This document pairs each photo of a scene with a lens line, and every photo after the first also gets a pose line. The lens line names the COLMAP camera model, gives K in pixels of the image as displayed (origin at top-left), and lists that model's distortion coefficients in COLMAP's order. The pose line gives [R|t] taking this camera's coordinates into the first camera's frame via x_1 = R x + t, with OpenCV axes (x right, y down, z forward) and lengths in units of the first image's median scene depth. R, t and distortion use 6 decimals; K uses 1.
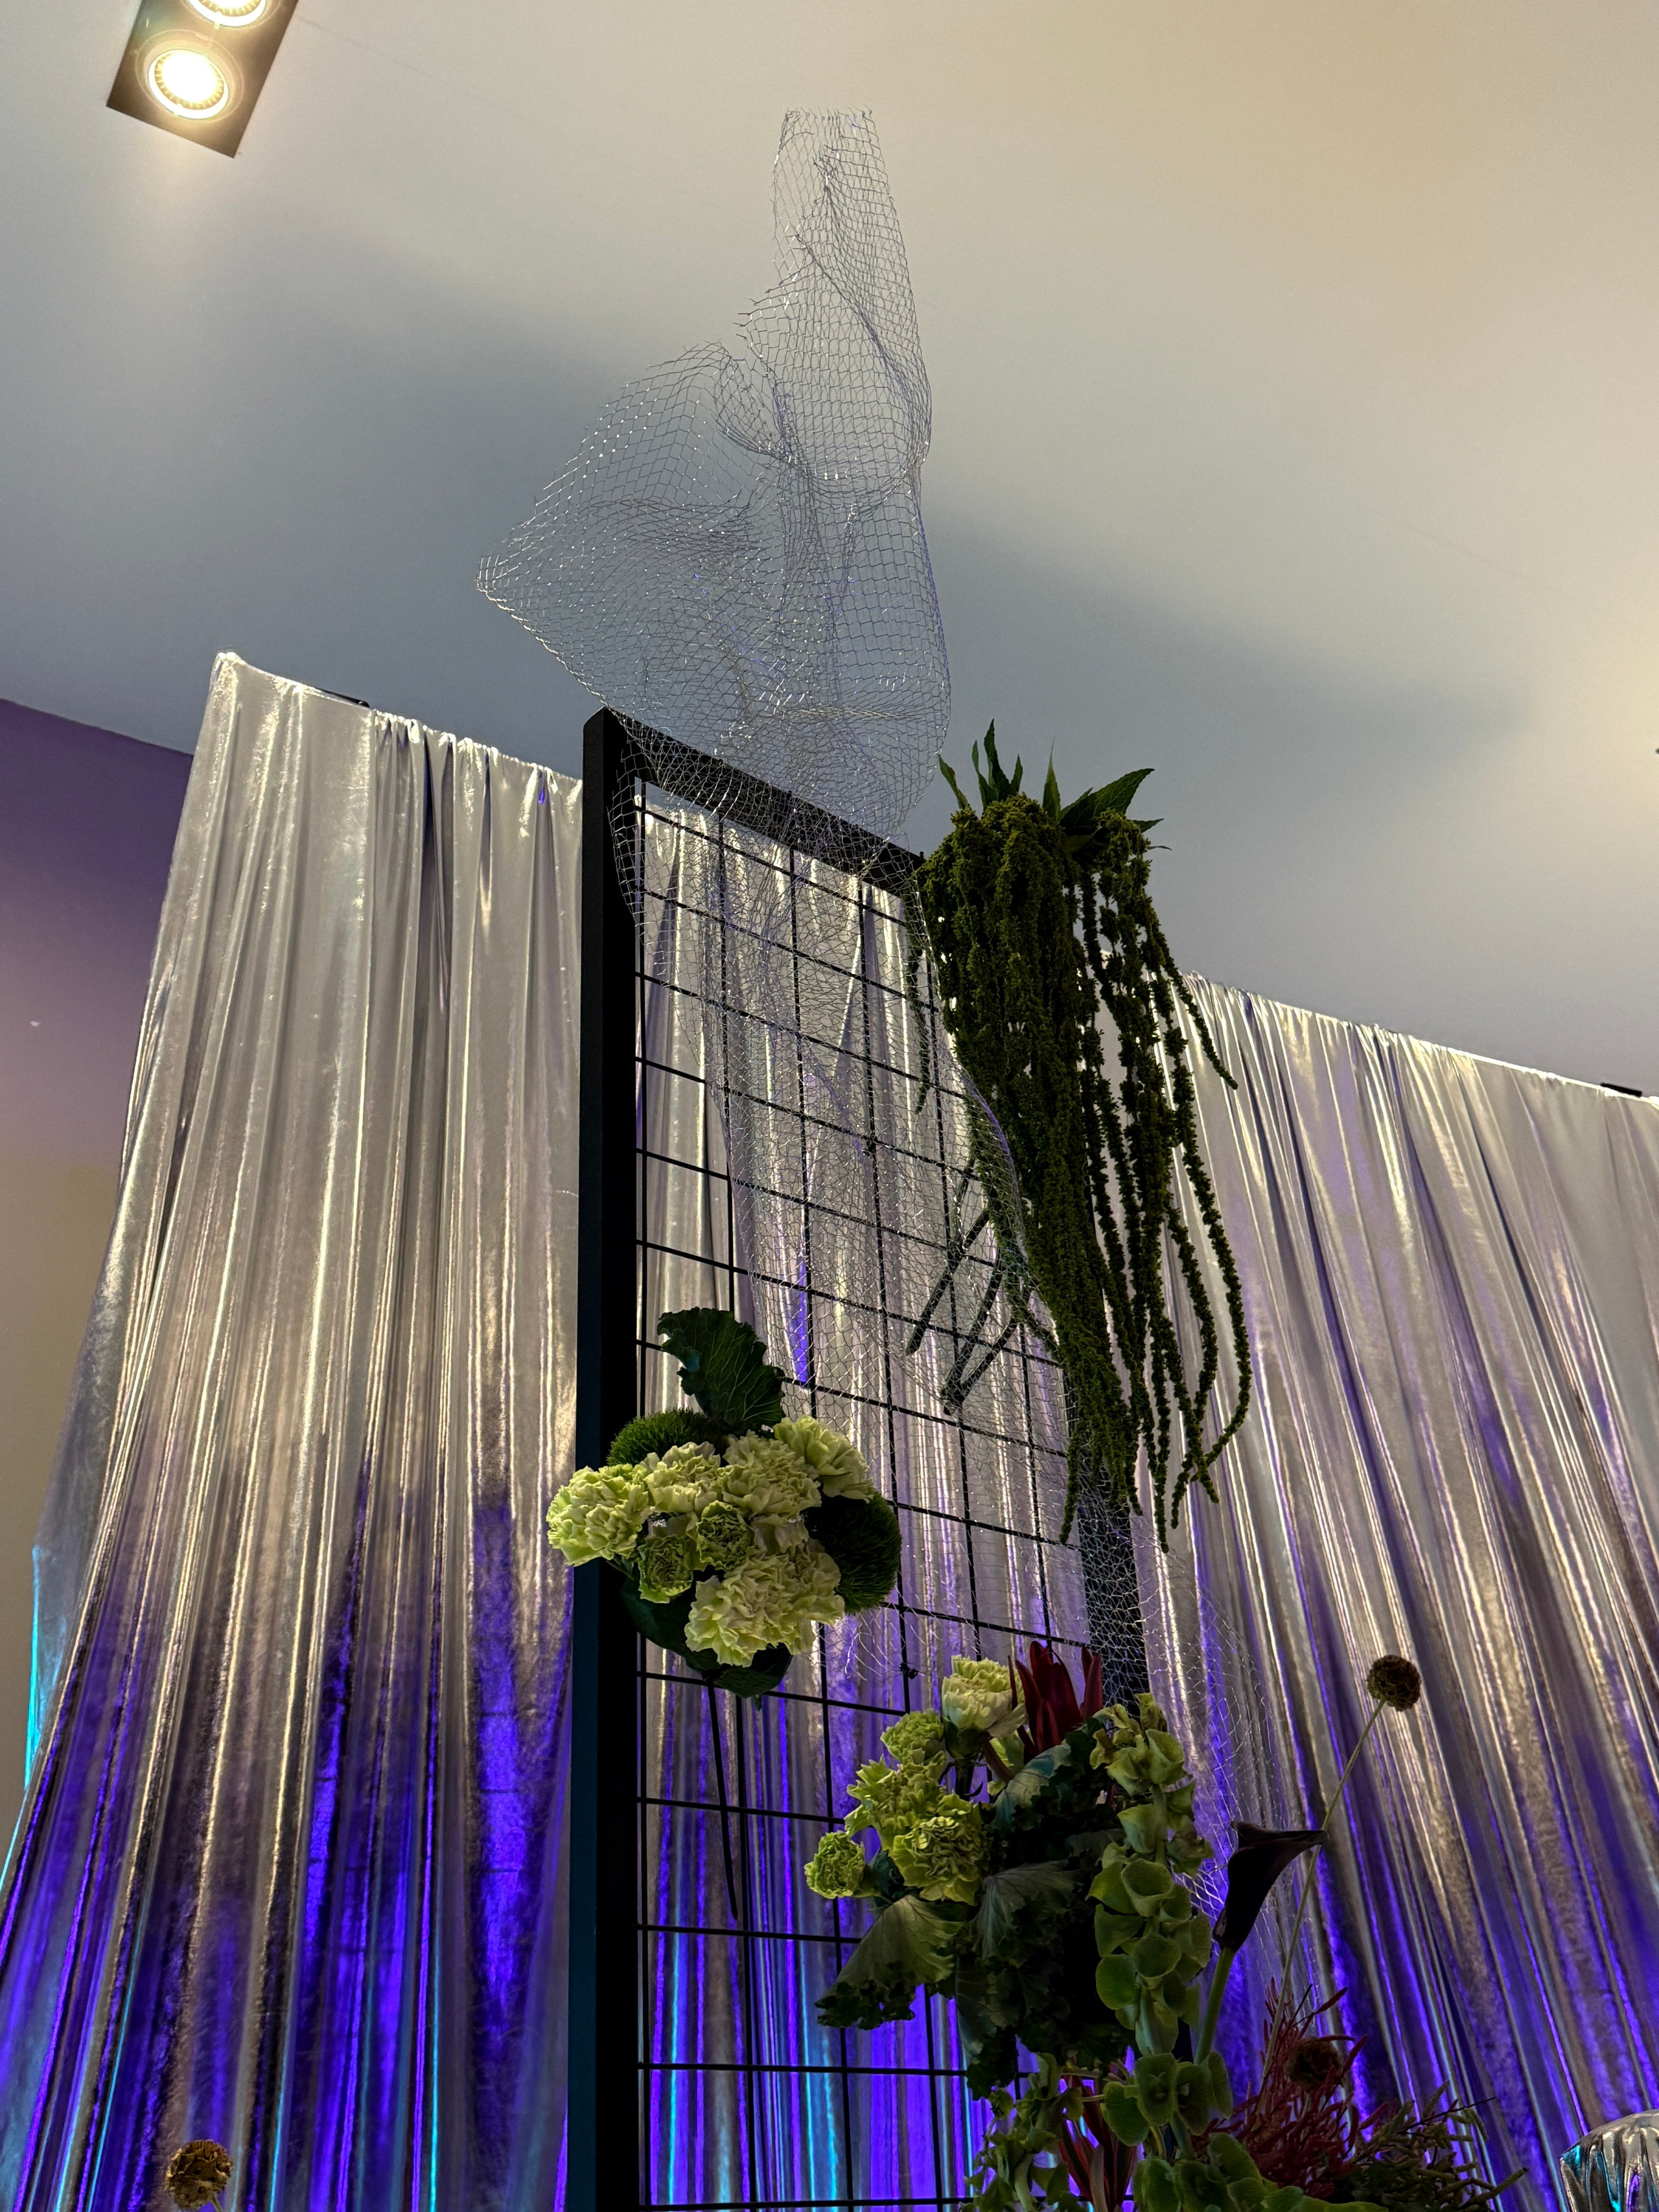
lens RADIAL K [[2190.8, 0, 815.4], [0, 2190.8, 1087.2], [0, 0, 1]] dist [0.213506, -0.448018]
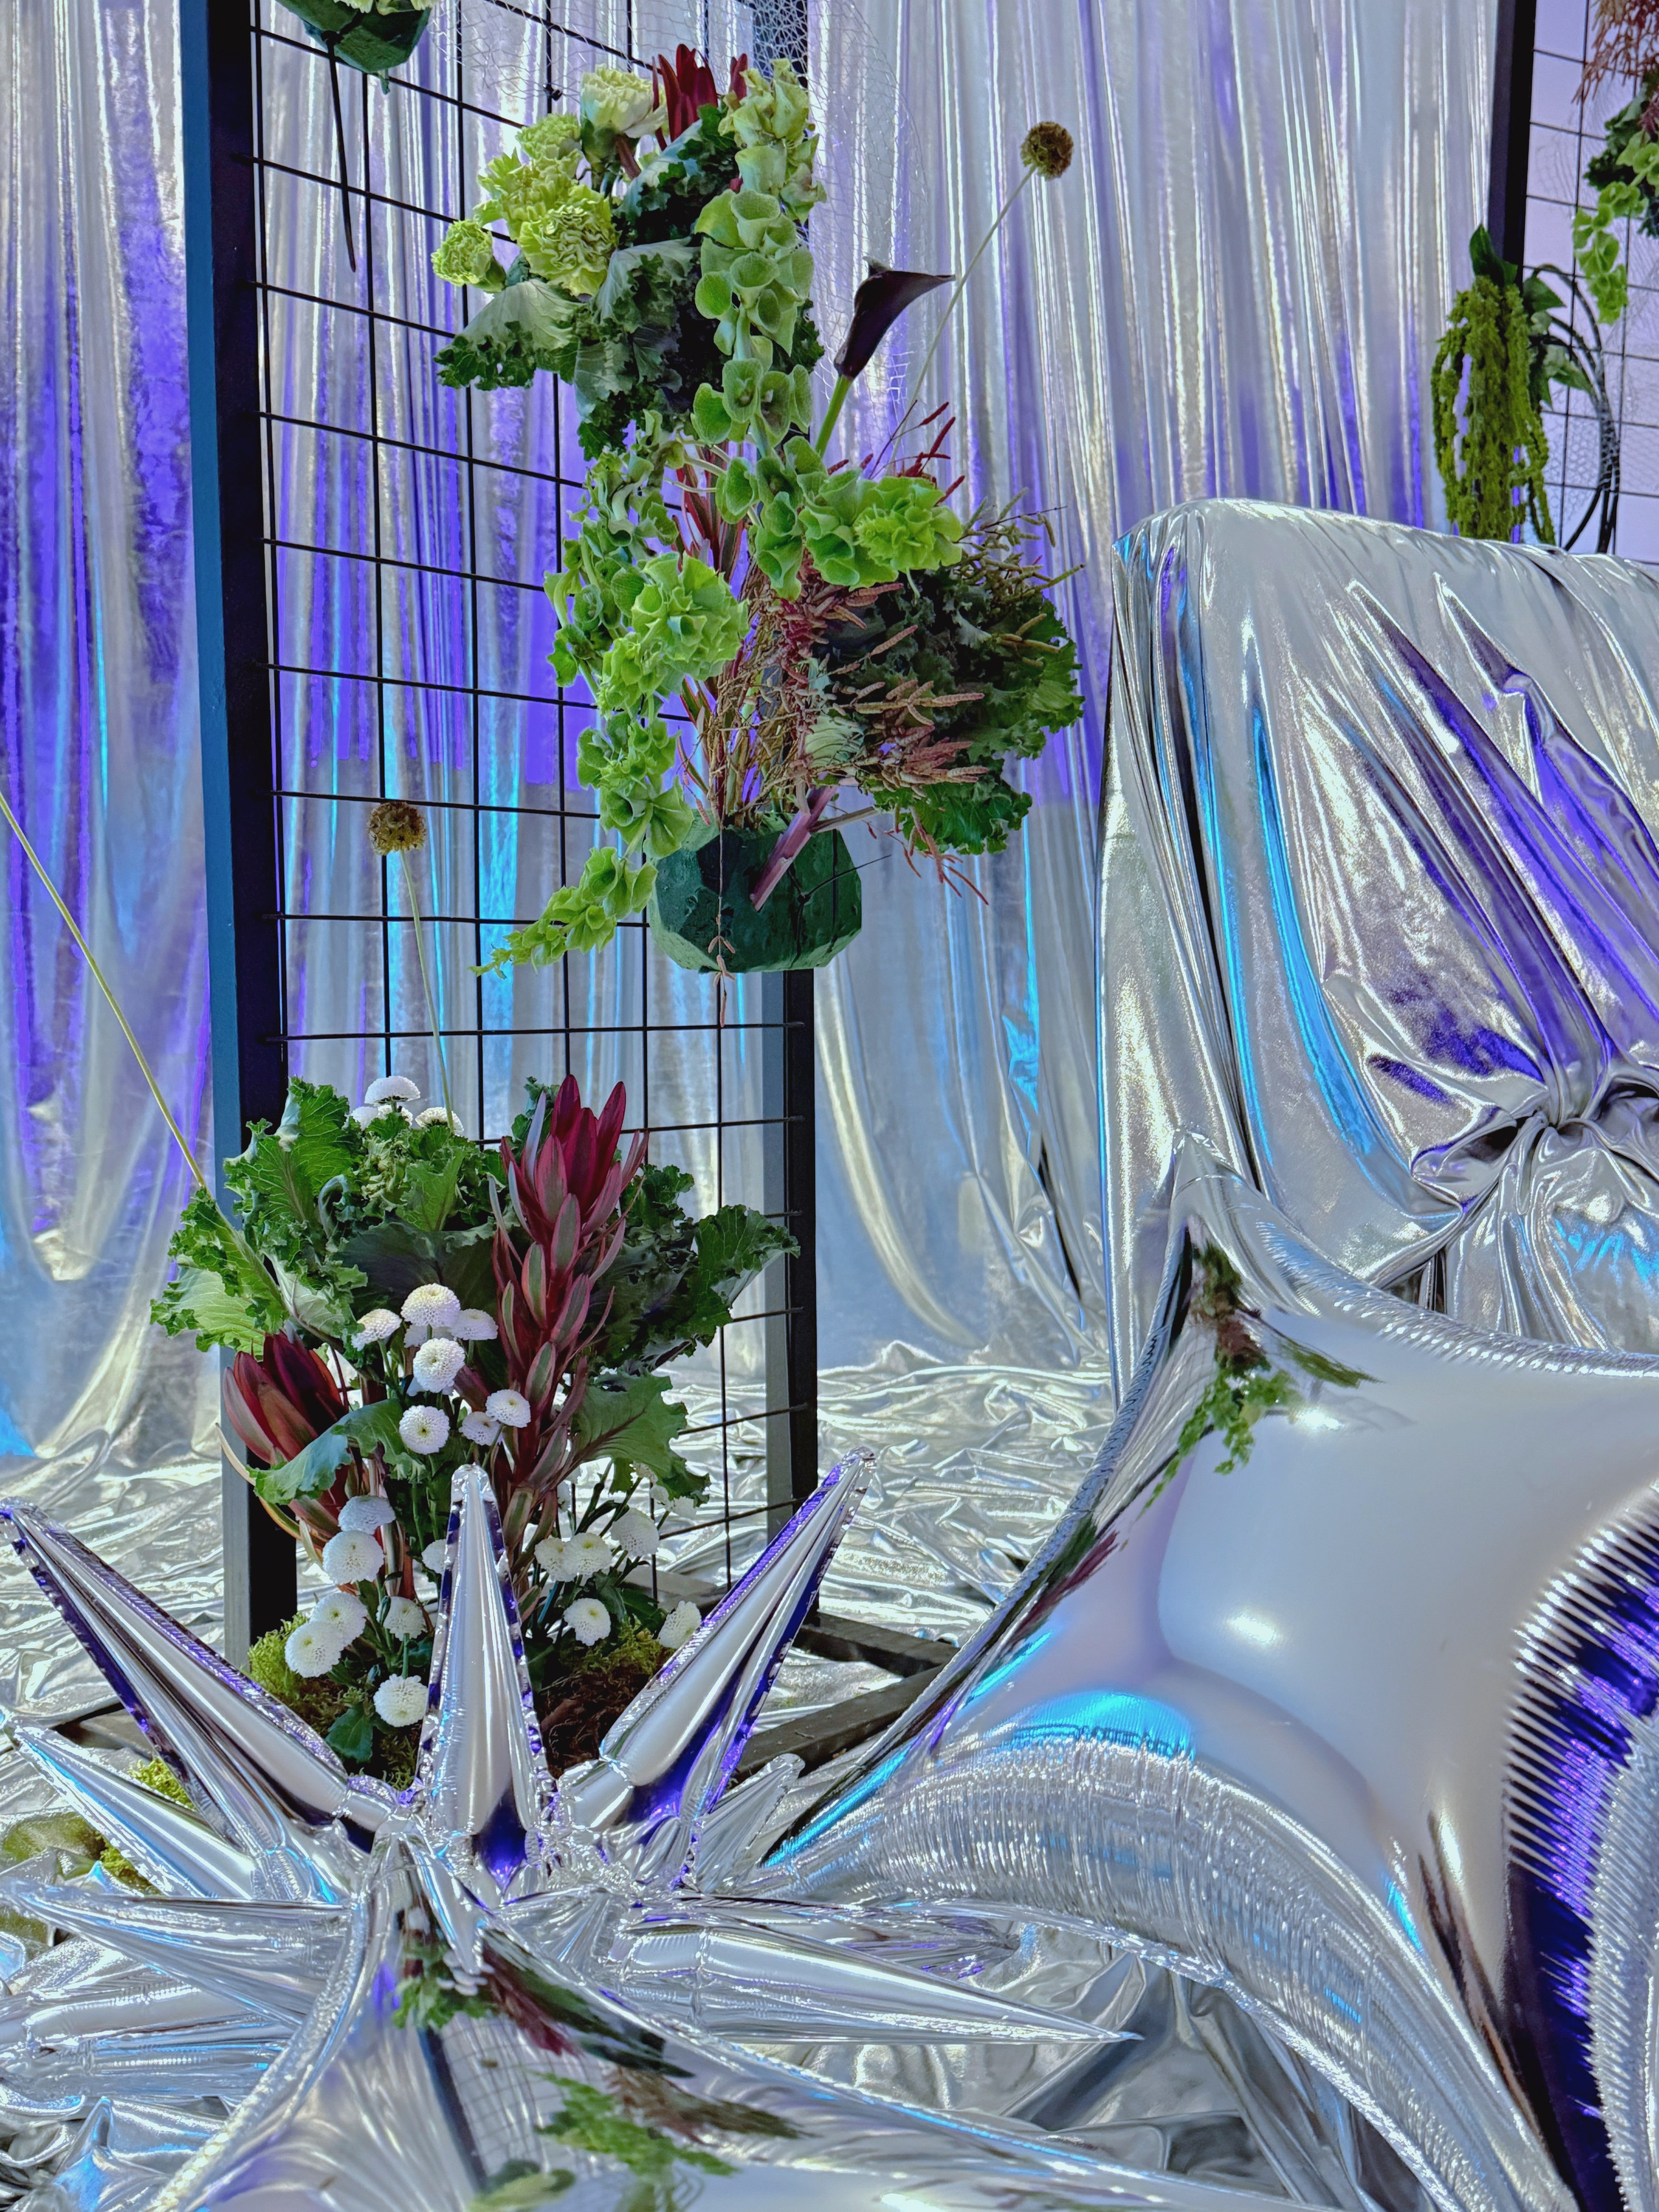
lens RADIAL K [[2195.7, 0, 823.4], [0, 2195.7, 1085.1], [0, 0, 1]] dist [0.209263, -0.453170]
pose [[0.990246, 0.029728, 0.136119, 0.041864], [-0.095116, 0.858130, 0.504545, 0.143343], [-0.101808, -0.512571, 0.852588, -0.054873]]
